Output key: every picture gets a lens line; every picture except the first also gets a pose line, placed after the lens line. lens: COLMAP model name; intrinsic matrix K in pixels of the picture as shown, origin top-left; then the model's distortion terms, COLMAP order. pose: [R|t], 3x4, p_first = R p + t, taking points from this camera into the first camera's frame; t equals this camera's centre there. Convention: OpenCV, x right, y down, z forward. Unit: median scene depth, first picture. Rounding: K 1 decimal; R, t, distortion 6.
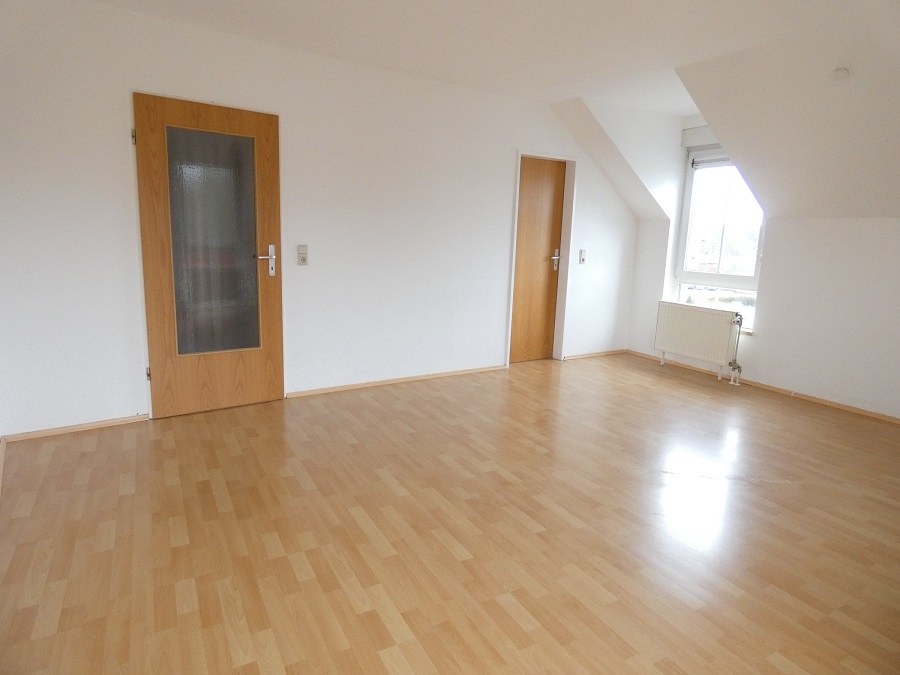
lens RADIAL K [[529.7, 0, 443.7], [0, 529.7, 339.9], [0, 0, 1]] dist [-0.009553, 0.002510]
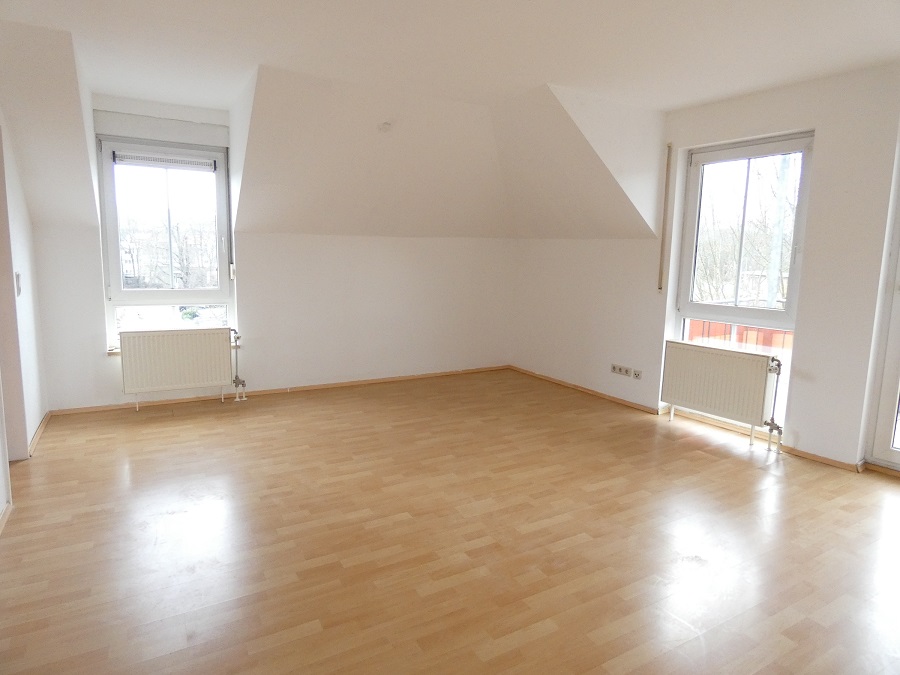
lens RADIAL K [[529.7, 0, 453.7], [0, 529.7, 335.1], [0, 0, 1]] dist [-0.009553, 0.002510]
pose [[-0.021191, -0.176995, 0.983984, -0.407206], [0.169426, 0.969334, 0.178008, -0.142458], [-0.985315, 0.170484, 0.009447, 0.593426]]
